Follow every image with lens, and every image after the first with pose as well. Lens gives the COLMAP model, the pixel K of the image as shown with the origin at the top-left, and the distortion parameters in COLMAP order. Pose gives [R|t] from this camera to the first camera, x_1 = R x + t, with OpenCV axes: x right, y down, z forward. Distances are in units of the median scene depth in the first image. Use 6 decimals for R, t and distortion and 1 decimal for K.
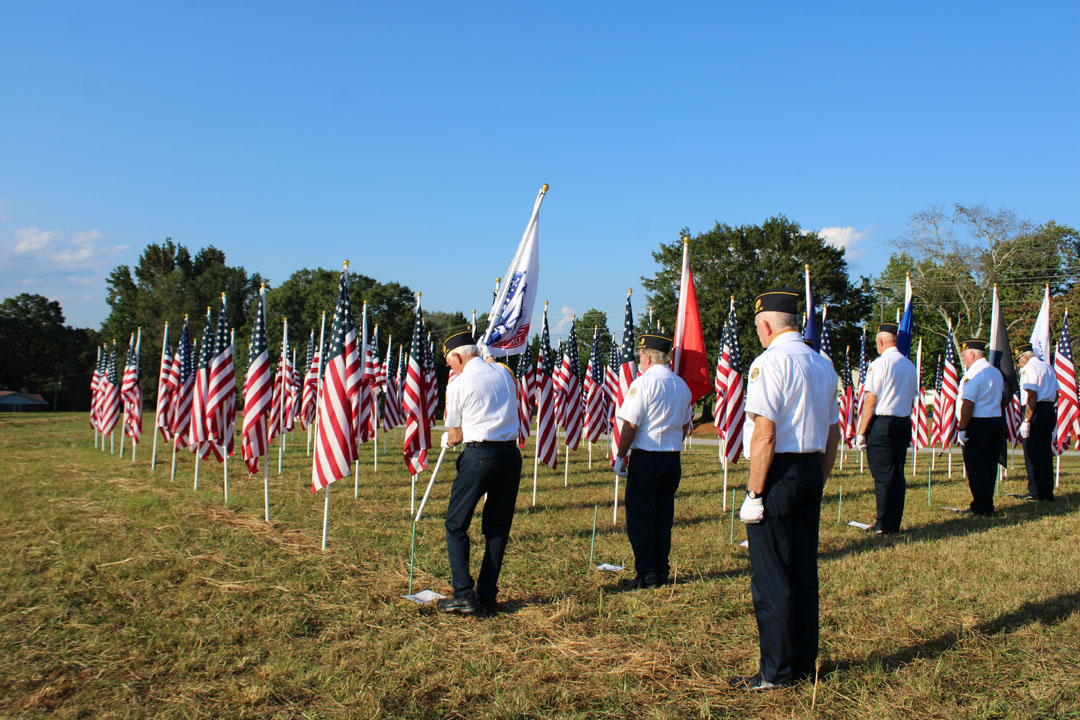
lens RADIAL K [[961.3, 0, 540.2], [0, 961.3, 387.3], [0, 0, 1]] dist [-0.116709, 0.081901]
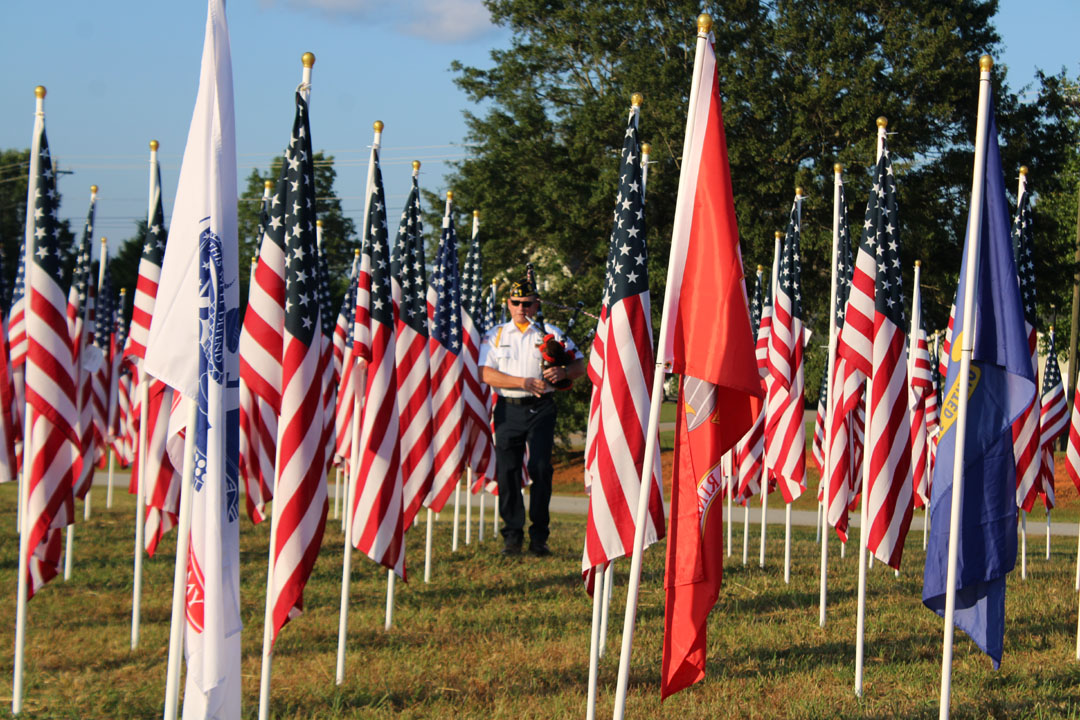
lens RADIAL K [[2581.3, 0, 488.2], [0, 2581.3, 373.3], [0, 0, 1]] dist [0.134816, 0.000000]
pose [[0.985595, 0.009277, 0.168866, -0.122129], [-0.010226, 0.999936, 0.004752, 0.000260], [-0.168812, -0.006411, 0.985628, 0.026386]]
